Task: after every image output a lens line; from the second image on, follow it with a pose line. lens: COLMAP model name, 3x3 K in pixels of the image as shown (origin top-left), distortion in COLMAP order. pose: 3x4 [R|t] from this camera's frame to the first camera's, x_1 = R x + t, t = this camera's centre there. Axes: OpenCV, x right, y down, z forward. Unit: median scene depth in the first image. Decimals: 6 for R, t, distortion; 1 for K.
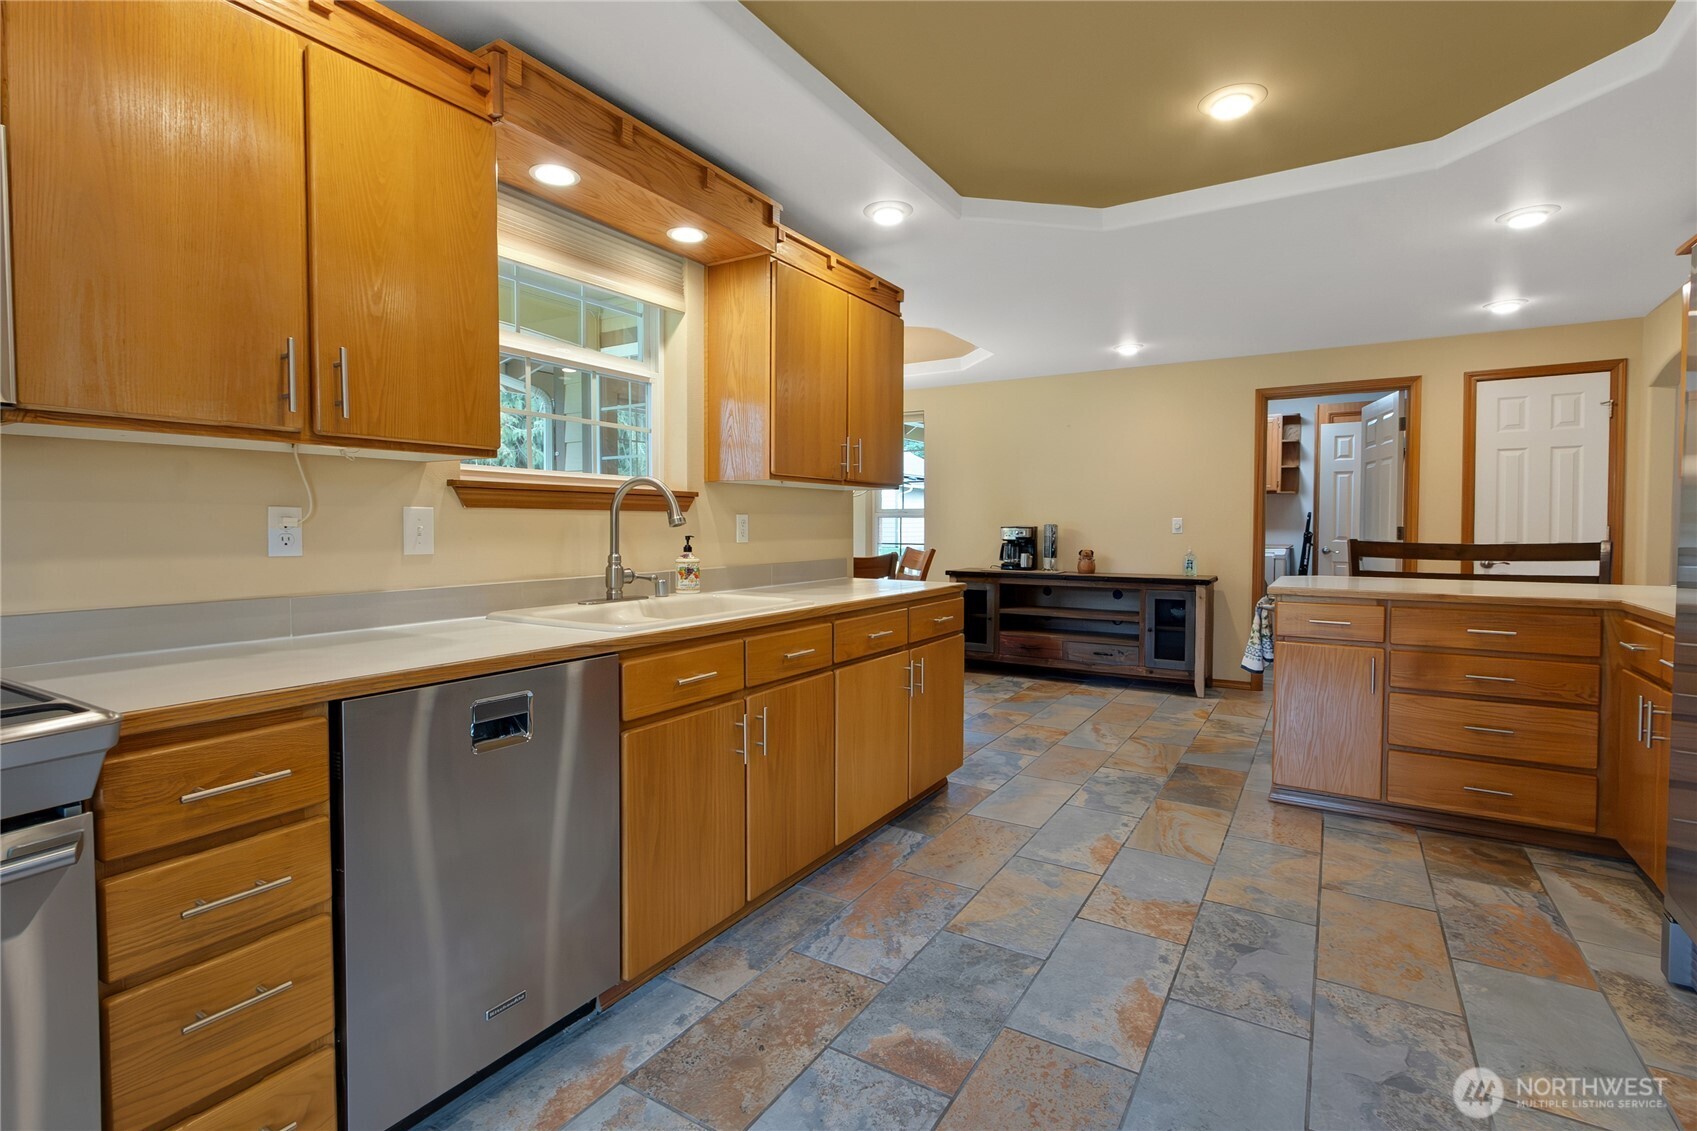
lens RADIAL K [[791.2, 0, 844.6], [0, 791.2, 551.0], [0, 0, 1]] dist [0.001479, -0.000249]
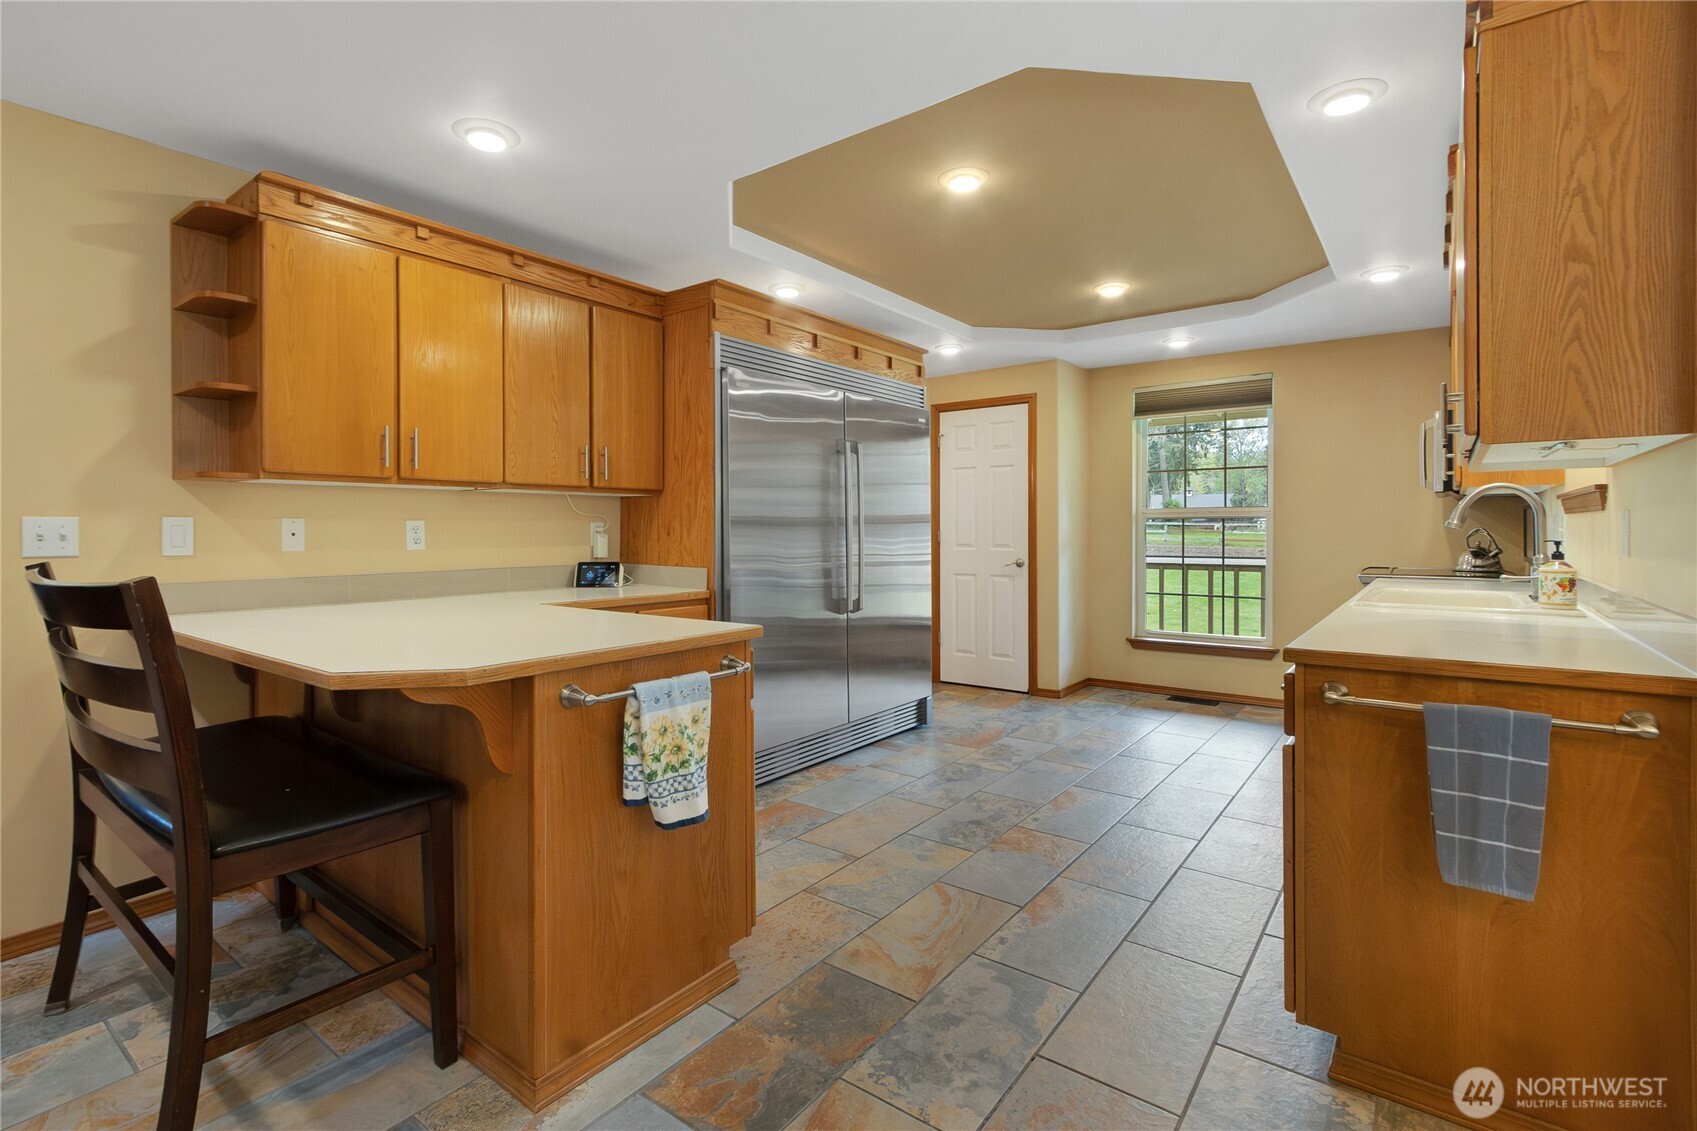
lens RADIAL K [[791.2, 0, 836.9], [0, 791.2, 514.7], [0, 0, 1]] dist [0.001479, -0.000249]
pose [[-0.995338, 0.003540, 0.096382, 0.477392], [0.004862, 0.999897, 0.013489, -0.061285], [-0.096324, 0.013894, -0.995253, 1.903587]]
